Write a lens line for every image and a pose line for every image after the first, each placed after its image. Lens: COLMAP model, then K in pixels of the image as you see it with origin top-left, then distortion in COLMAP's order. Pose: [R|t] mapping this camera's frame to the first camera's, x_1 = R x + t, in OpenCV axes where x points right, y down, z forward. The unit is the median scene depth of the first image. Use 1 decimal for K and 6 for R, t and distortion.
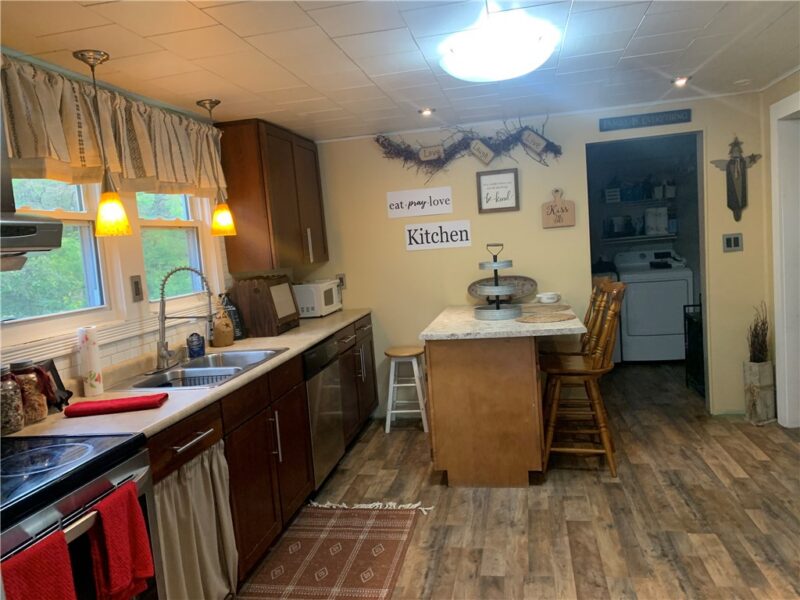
lens RADIAL K [[605.5, 0, 407.0], [0, 605.5, 298.2], [0, 0, 1]] dist [0.005295, 0.005402]
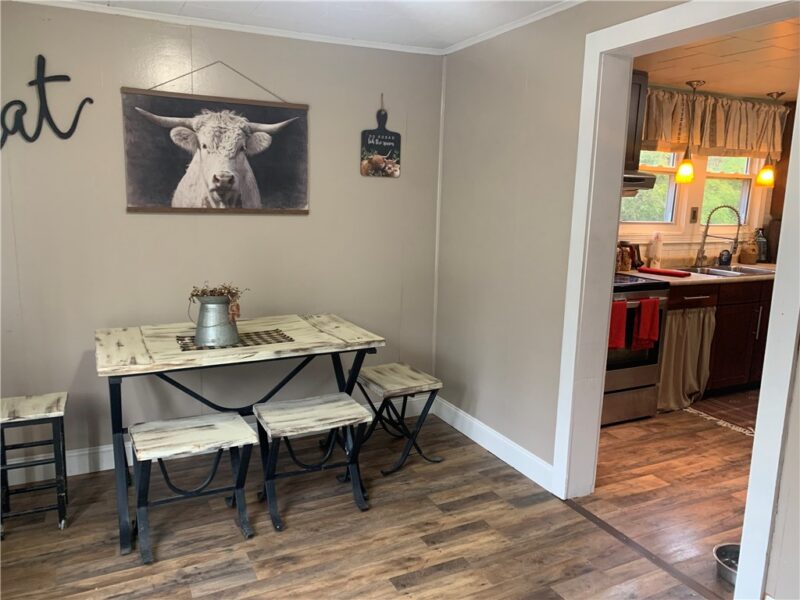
lens RADIAL K [[605.5, 0, 404.8], [0, 605.5, 300.7], [0, 0, 1]] dist [0.005295, 0.005402]
pose [[0.596317, 0.238305, -0.766561, 0.427868], [-0.151259, 0.971171, 0.184247, 0.026294], [0.788370, 0.006079, 0.615172, -0.670791]]
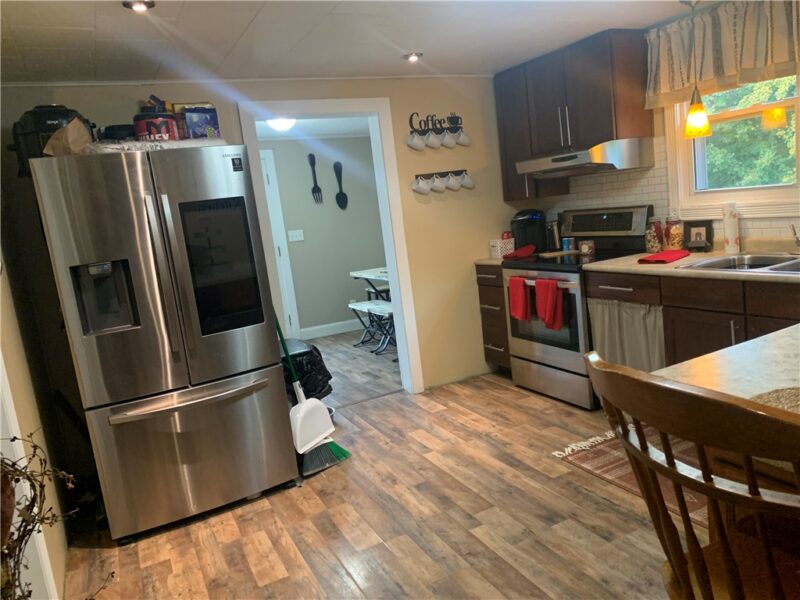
lens RADIAL K [[605.5, 0, 399.7], [0, 605.5, 294.2], [0, 0, 1]] dist [0.005295, 0.005402]
pose [[-0.779675, 0.263391, -0.568096, 0.753074], [0.123617, 0.954121, 0.272711, -0.188474], [0.613862, 0.142399, -0.776464, 1.445210]]
